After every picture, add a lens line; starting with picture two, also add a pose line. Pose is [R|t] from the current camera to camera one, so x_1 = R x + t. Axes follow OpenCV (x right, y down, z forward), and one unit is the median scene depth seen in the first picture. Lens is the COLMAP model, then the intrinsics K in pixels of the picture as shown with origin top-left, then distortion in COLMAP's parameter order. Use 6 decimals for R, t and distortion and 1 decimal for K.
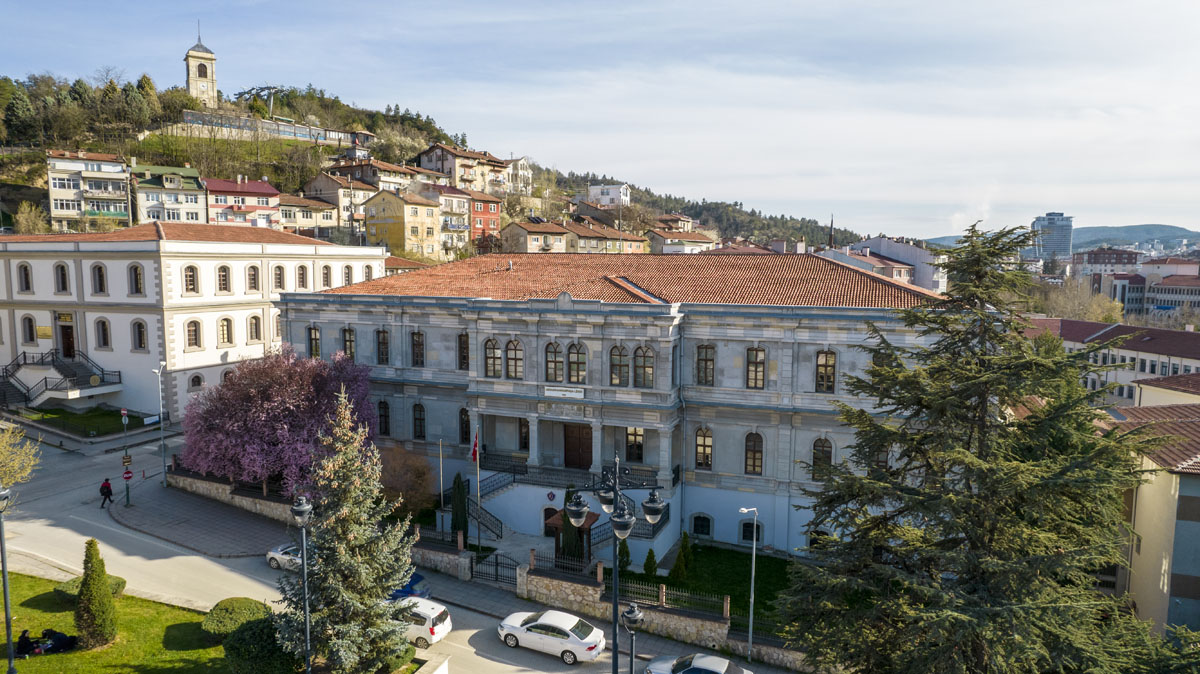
lens RADIAL K [[766.1, 0, 595.7], [0, 766.1, 340.7], [0, 0, 1]] dist [-0.055203, 0.039604]
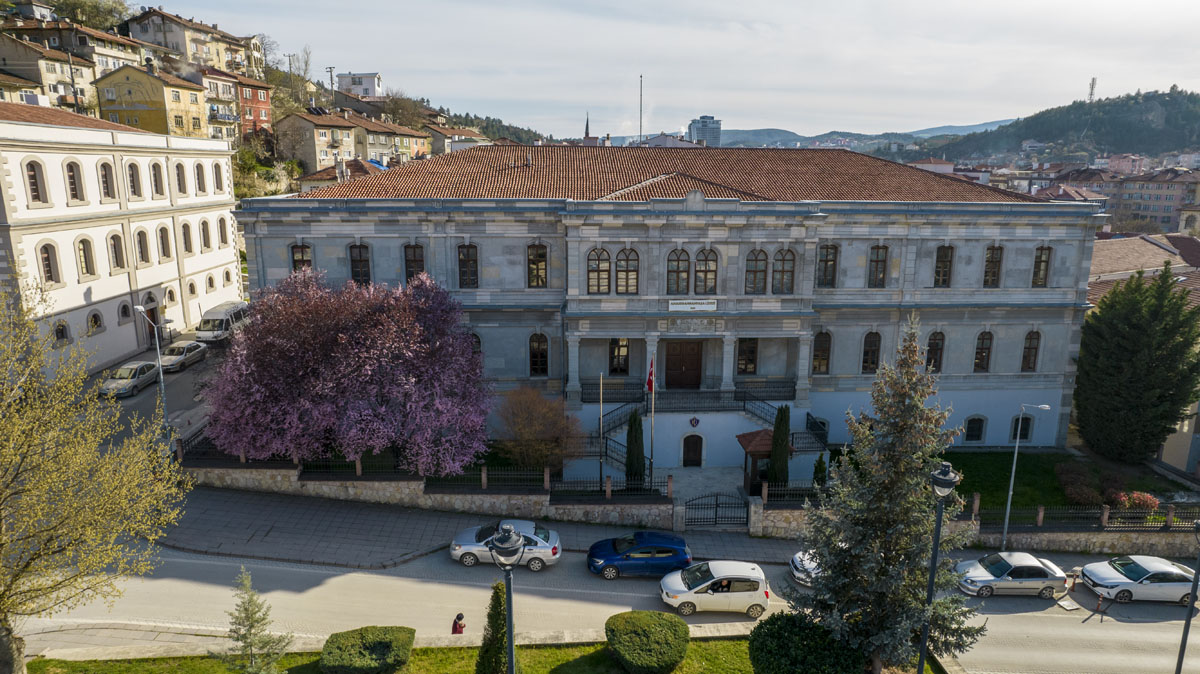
lens RADIAL K [[766.1, 0, 626.8], [0, 766.1, 345.3], [0, 0, 1]] dist [-0.055203, 0.039604]
pose [[0.908681, -0.095199, 0.406492, -0.466357], [0.040656, 0.989205, 0.140784, -0.014173], [-0.415507, -0.111401, 0.902742, 0.223818]]
